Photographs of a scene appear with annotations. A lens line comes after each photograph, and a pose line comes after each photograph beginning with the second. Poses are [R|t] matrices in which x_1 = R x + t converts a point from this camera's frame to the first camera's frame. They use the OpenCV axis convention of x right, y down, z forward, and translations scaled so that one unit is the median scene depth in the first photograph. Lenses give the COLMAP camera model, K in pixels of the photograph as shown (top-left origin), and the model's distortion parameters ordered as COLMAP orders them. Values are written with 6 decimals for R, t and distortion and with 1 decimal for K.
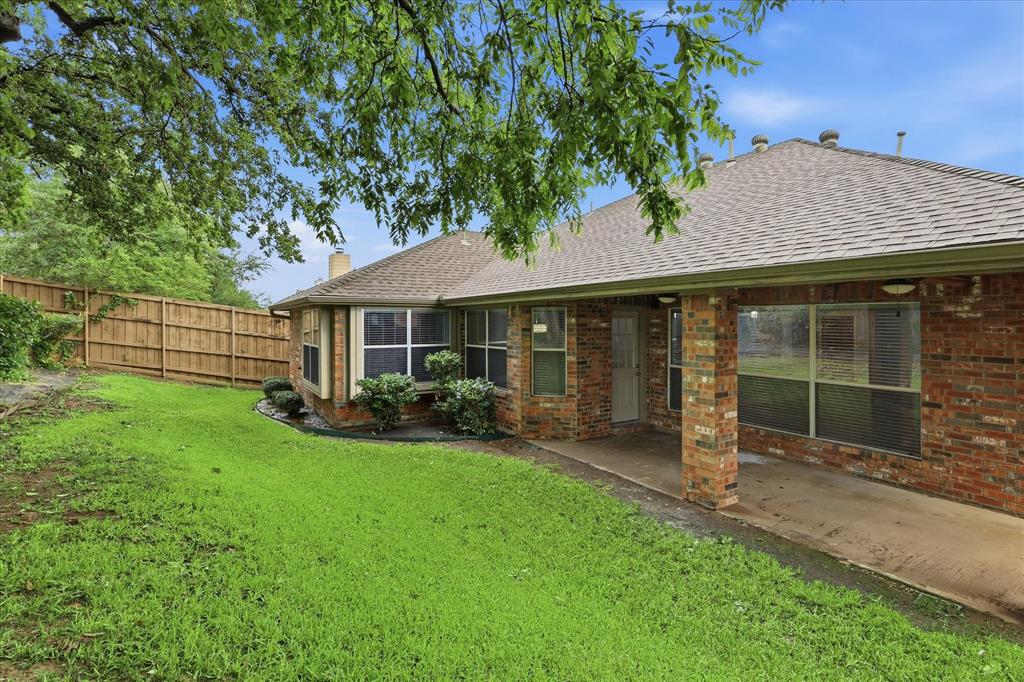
lens RADIAL K [[500.3, 0, 503.4], [0, 500.3, 320.4], [0, 0, 1]] dist [0.003507, -0.000422]
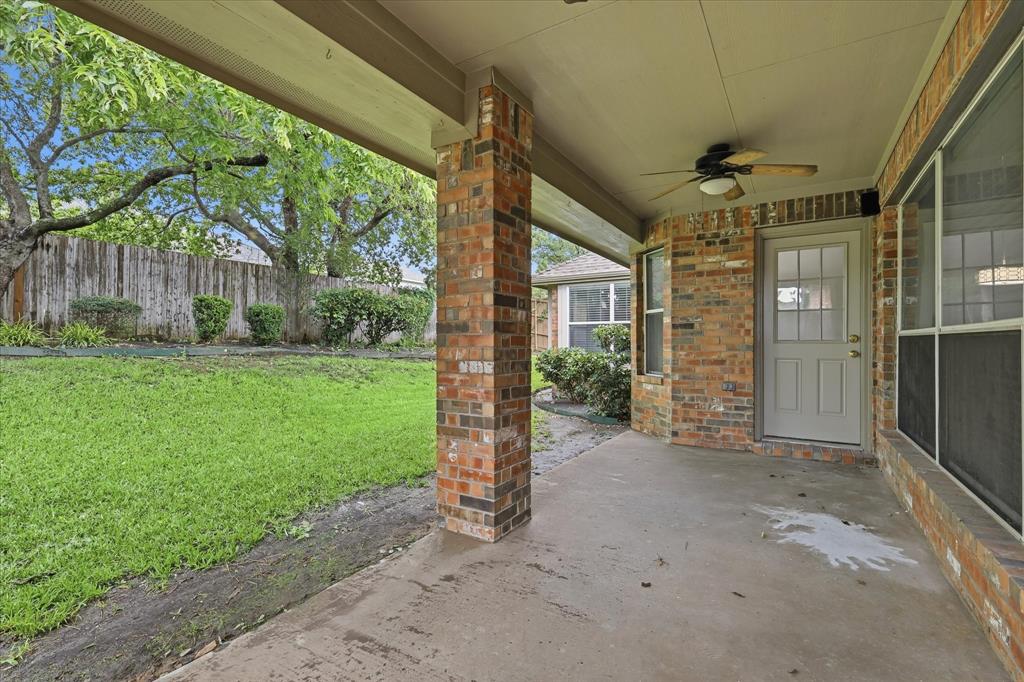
lens RADIAL K [[451.9, 0, 509.4], [0, 451.9, 343.6], [0, 0, 1]] dist [0.005124, -0.001056]
pose [[0.436308, 0.005113, -0.899783, 0.518945], [-0.002655, 0.999987, 0.004395, 0.093189], [0.899793, 0.000471, 0.436316, 0.476833]]
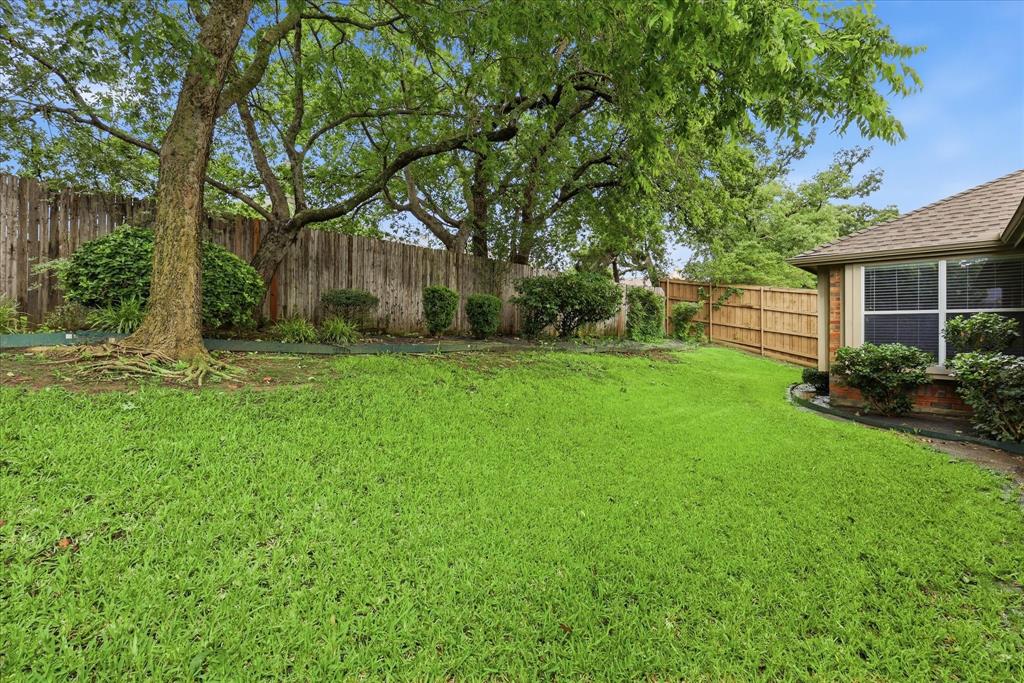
lens RADIAL K [[449.7, 0, 510.5], [0, 449.7, 333.1], [0, 0, 1]] dist [0.002173, 0.001402]
pose [[0.256987, 0.013406, -0.966322, 0.291751], [-0.002904, 0.999910, 0.013099, 0.079132], [0.966410, -0.000560, 0.257003, 0.245637]]
